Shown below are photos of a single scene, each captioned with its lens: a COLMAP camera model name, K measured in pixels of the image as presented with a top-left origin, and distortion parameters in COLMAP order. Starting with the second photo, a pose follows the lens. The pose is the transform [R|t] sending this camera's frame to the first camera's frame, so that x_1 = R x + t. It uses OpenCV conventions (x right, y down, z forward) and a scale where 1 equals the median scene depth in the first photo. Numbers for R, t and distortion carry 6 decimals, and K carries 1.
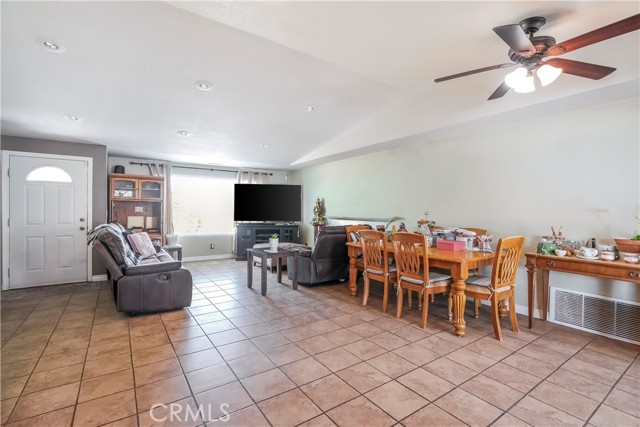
lens RADIAL K [[307.0, 0, 335.6], [0, 307.0, 210.7], [0, 0, 1]] dist [-0.001156, 0.001985]
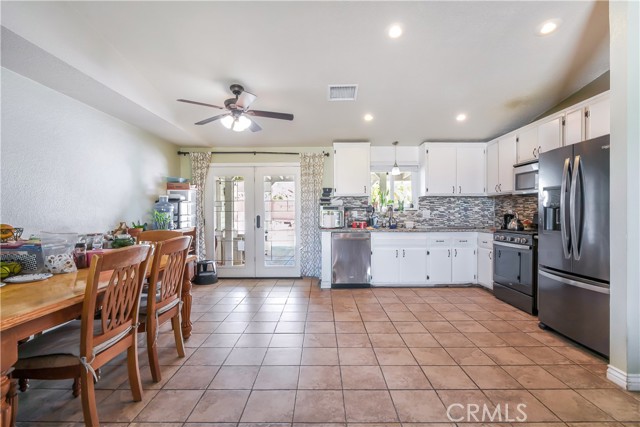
lens RADIAL K [[317.5, 0, 328.8], [0, 317.5, 211.1], [0, 0, 1]] dist [-0.004508, -0.000260]
pose [[-0.826128, -0.002025, 0.563478, -0.299658], [-0.002083, 0.999998, 0.000539, 0.008374], [-0.563478, -0.000729, -0.826131, 0.925212]]
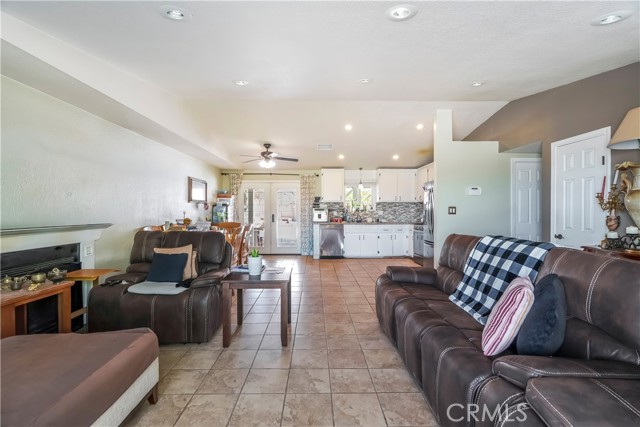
lens RADIAL K [[307.0, 0, 321.8], [0, 307.0, 212.5], [0, 0, 1]] dist [-0.001156, 0.001985]
pose [[-0.825624, -0.009495, 0.564141, -0.636627], [-0.003380, 0.999924, 0.011884, -0.005591], [-0.564211, 0.007905, -0.825593, 1.384573]]
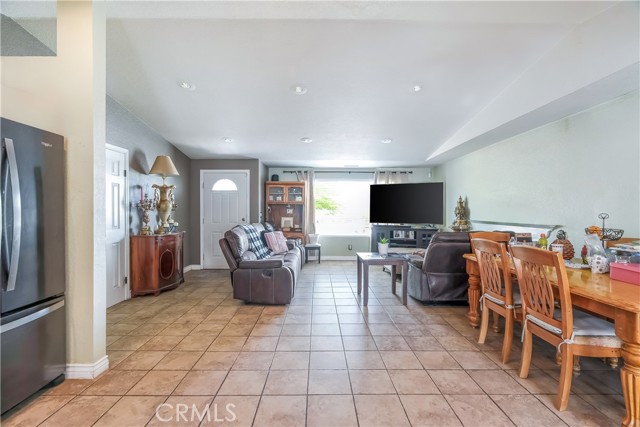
lens RADIAL K [[307.0, 0, 314.9], [0, 307.0, 212.6], [0, 0, 1]] dist [-0.001156, 0.001985]
pose [[0.810207, -0.001379, -0.586142, 0.158672], [0.002002, 0.999998, 0.000415, 0.000738], [0.586140, -0.001509, 0.810208, 0.153864]]
